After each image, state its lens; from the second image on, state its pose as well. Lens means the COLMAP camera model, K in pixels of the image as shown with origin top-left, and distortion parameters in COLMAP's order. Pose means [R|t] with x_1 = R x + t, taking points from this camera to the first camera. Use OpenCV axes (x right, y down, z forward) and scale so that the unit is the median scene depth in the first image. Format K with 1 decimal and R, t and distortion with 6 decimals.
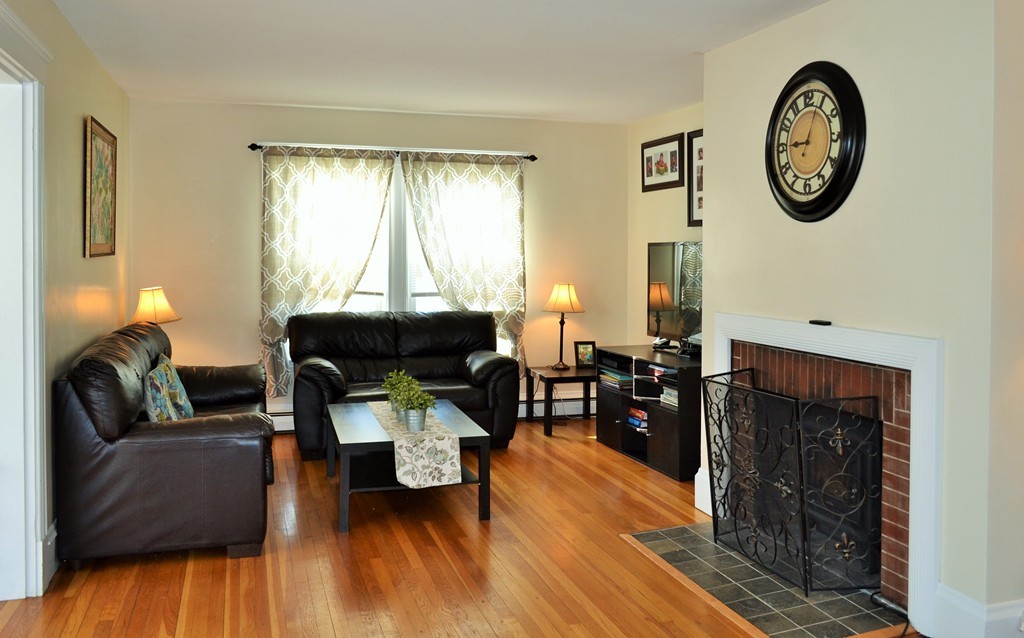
lens RADIAL K [[894.6, 0, 511.5], [0, 894.6, 263.0], [0, 0, 1]] dist [0.000503, 0.000751]
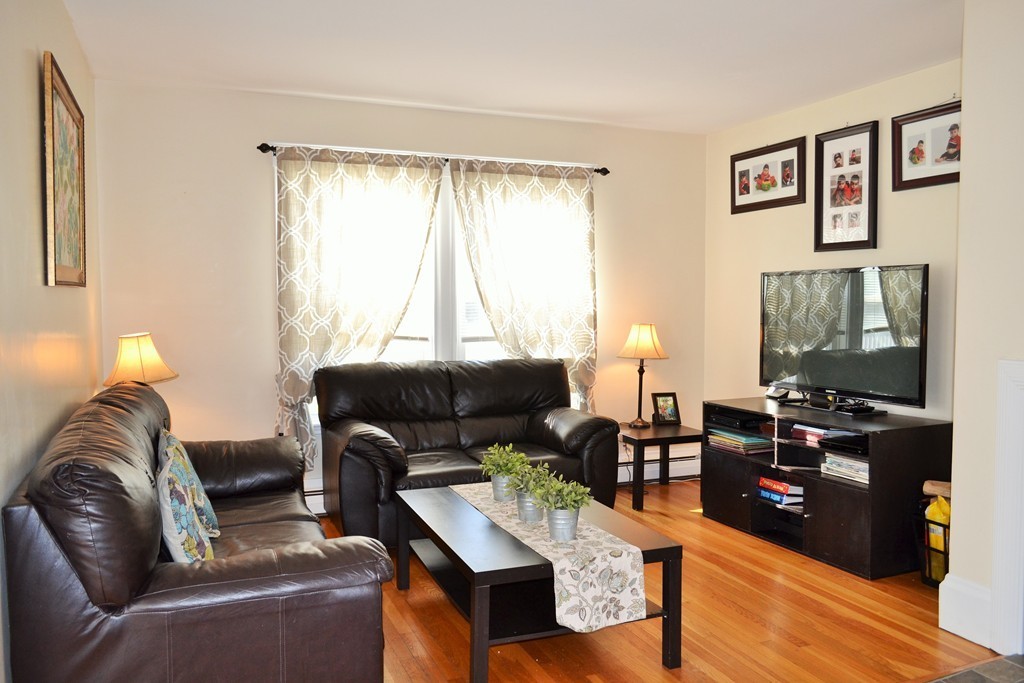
lens RADIAL K [[815.8, 0, 512.0], [0, 815.8, 341.5], [0, 0, 1]] dist [-0.003840, -0.003520]
pose [[0.995367, -0.011701, 0.095438, -0.145474], [0.008006, 0.999207, 0.039011, 0.009476], [-0.095819, -0.038066, 0.994671, 0.281012]]
